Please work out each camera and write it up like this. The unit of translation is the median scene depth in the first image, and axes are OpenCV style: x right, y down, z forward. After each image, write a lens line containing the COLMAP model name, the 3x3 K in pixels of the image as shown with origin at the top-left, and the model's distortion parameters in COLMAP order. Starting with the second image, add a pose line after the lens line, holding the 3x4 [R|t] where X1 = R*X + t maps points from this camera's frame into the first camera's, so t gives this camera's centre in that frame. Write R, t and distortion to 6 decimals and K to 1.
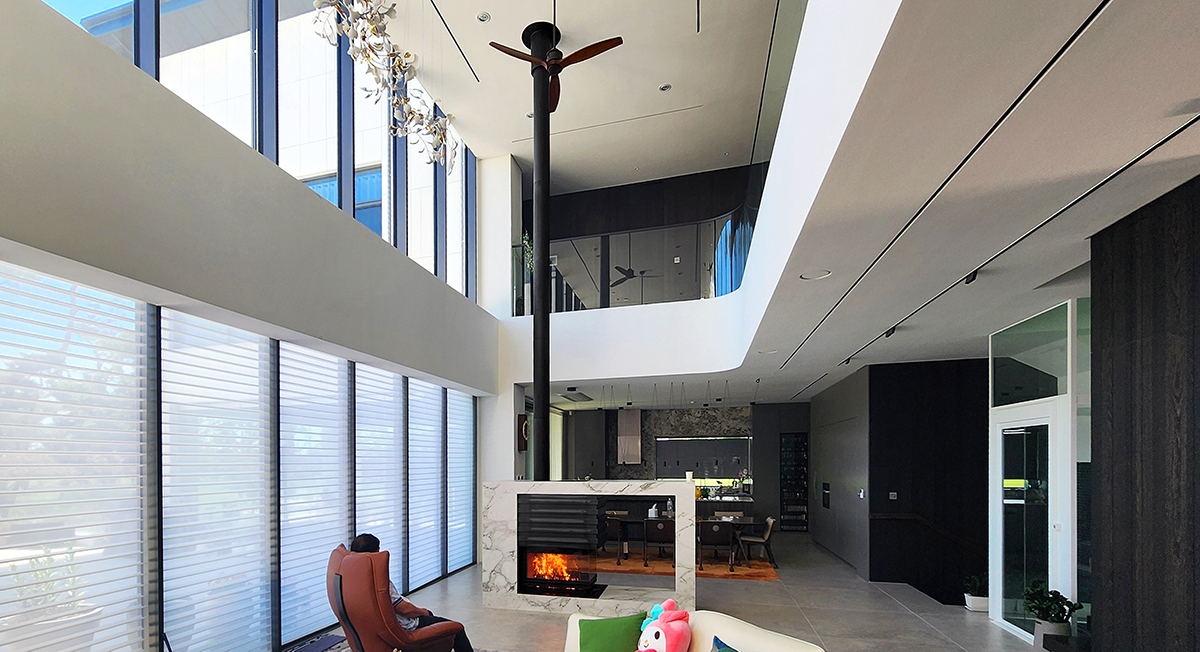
lens RADIAL K [[446.5, 0, 541.5], [0, 446.5, 322.0], [0, 0, 1]] dist [0.000366, 0.000048]
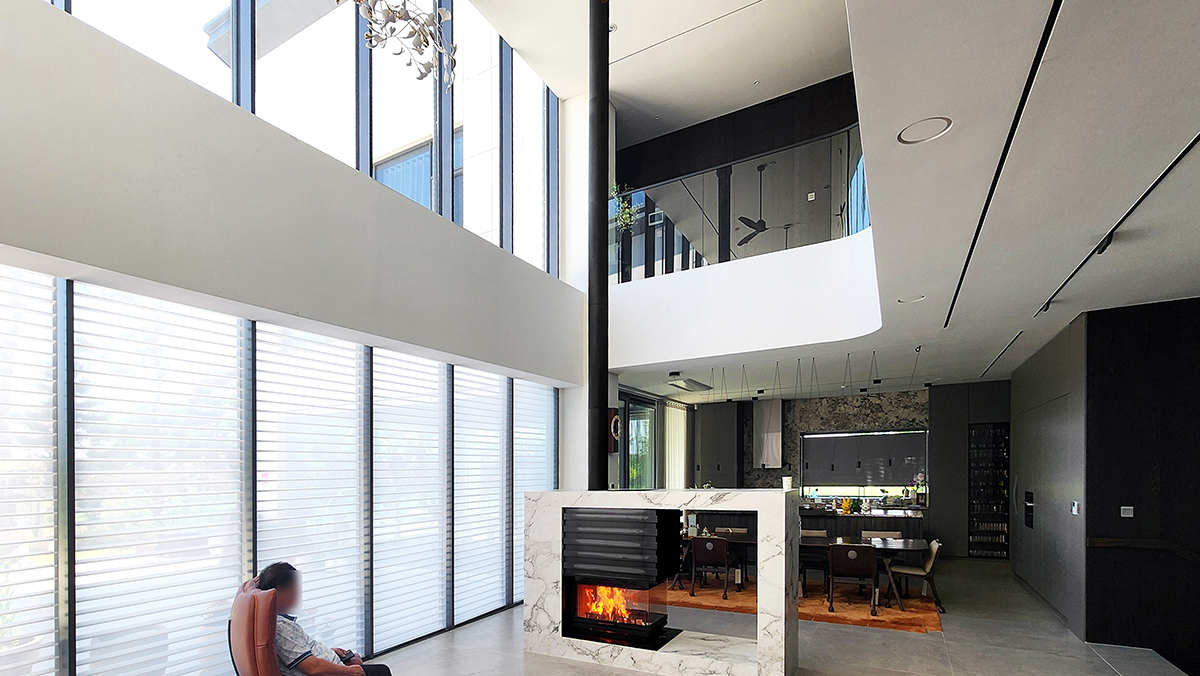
lens RADIAL K [[486.7, 0, 656.6], [0, 486.7, 341.2], [0, 0, 1]] dist [0.001638, 0.000046]
pose [[0.985930, -0.051931, -0.158889, 0.224443], [0.059304, 0.997355, 0.042017, 0.069707], [0.156287, -0.050849, 0.986402, 0.199510]]
